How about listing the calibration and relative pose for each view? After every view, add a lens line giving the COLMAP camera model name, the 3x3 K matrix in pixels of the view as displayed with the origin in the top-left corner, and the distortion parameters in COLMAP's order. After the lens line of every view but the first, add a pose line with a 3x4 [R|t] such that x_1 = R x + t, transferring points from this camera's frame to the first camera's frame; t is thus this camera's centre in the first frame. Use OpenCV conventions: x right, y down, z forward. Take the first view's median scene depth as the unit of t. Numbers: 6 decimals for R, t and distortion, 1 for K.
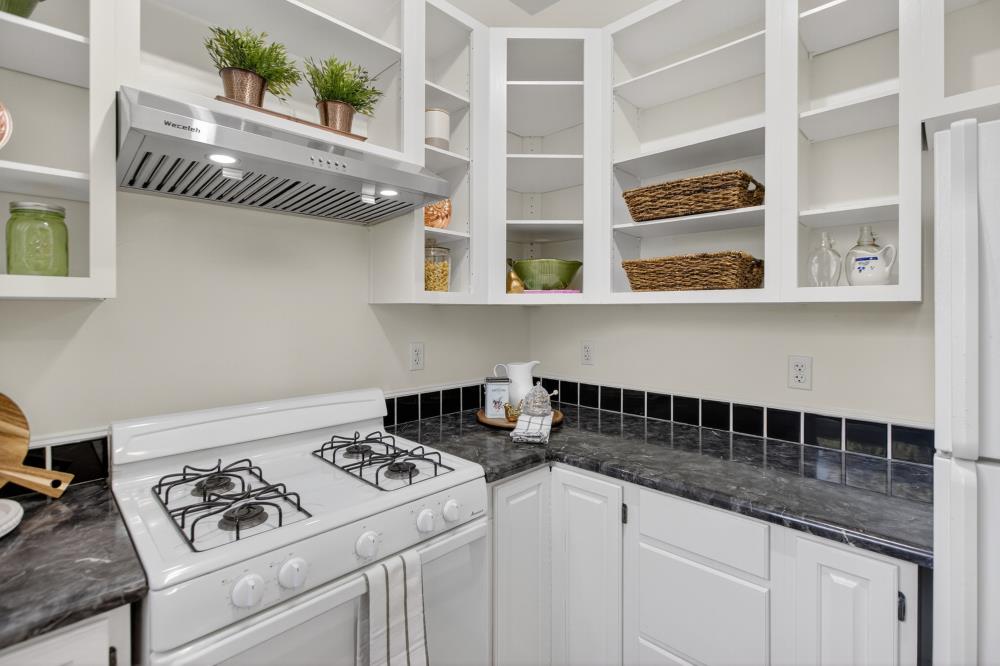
lens RADIAL K [[461.5, 0, 502.2], [0, 461.5, 309.6], [0, 0, 1]] dist [-0.002544, -0.000644]
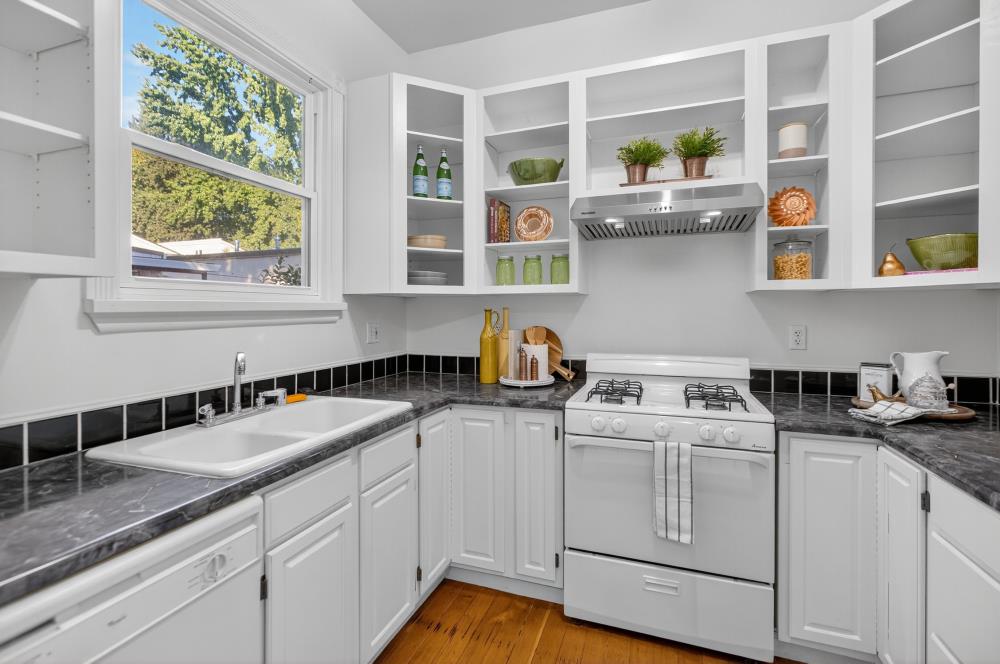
lens RADIAL K [[447.6, 0, 502.4], [0, 447.6, 325.7], [0, 0, 1]] dist [-0.000769, -0.000133]
pose [[0.405802, 0.022464, -0.913685, 0.672871], [-0.000195, 0.999700, 0.024492, 0.055046], [0.913961, -0.009760, 0.405684, -0.150014]]
